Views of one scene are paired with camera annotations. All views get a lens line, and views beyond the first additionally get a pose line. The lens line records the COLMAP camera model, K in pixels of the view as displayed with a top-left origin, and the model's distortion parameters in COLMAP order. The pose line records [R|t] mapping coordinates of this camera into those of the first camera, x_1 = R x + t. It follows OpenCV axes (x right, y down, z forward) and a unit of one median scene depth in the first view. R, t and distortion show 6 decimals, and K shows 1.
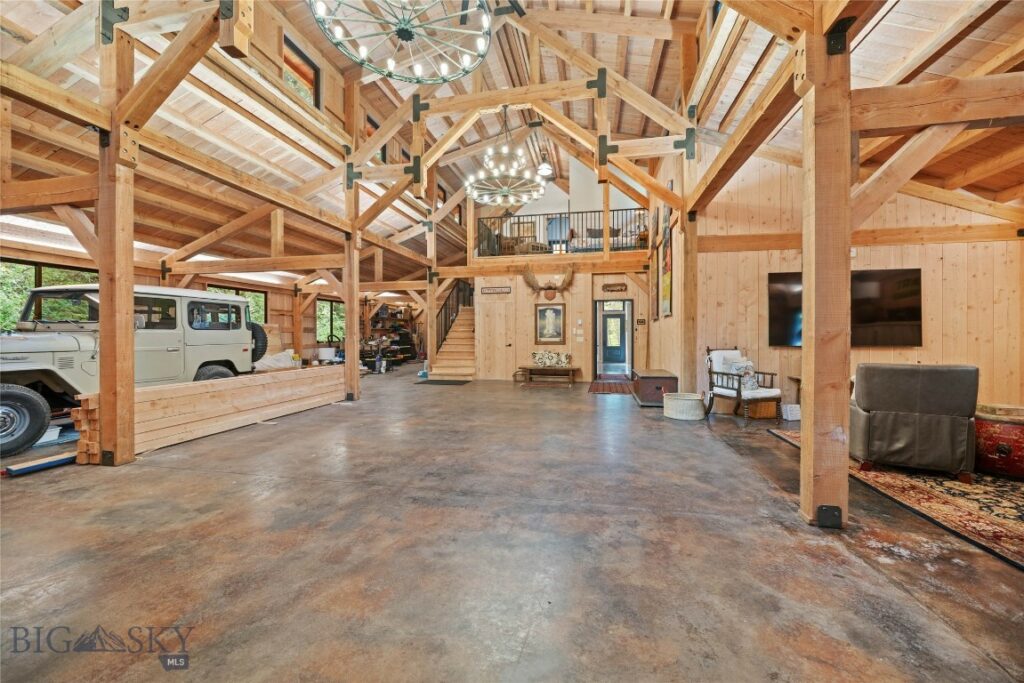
lens RADIAL K [[380.8, 0, 506.9], [0, 380.8, 344.2], [0, 0, 1]] dist [-0.002525, -0.000011]
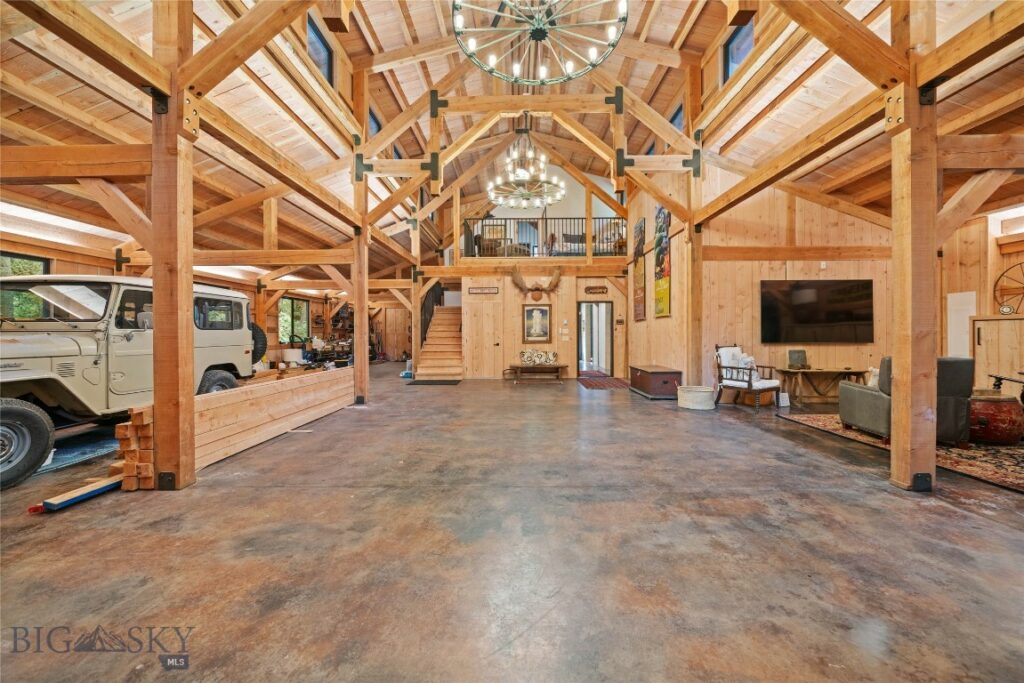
lens RADIAL K [[370.8, 0, 505.7], [0, 370.8, 343.1], [0, 0, 1]] dist [-0.002468, -0.000067]
pose [[0.983227, -0.007247, 0.182242, -0.161160], [0.007404, 0.999973, -0.000182, -0.000846], [-0.182236, 0.001529, 0.983254, 0.017483]]
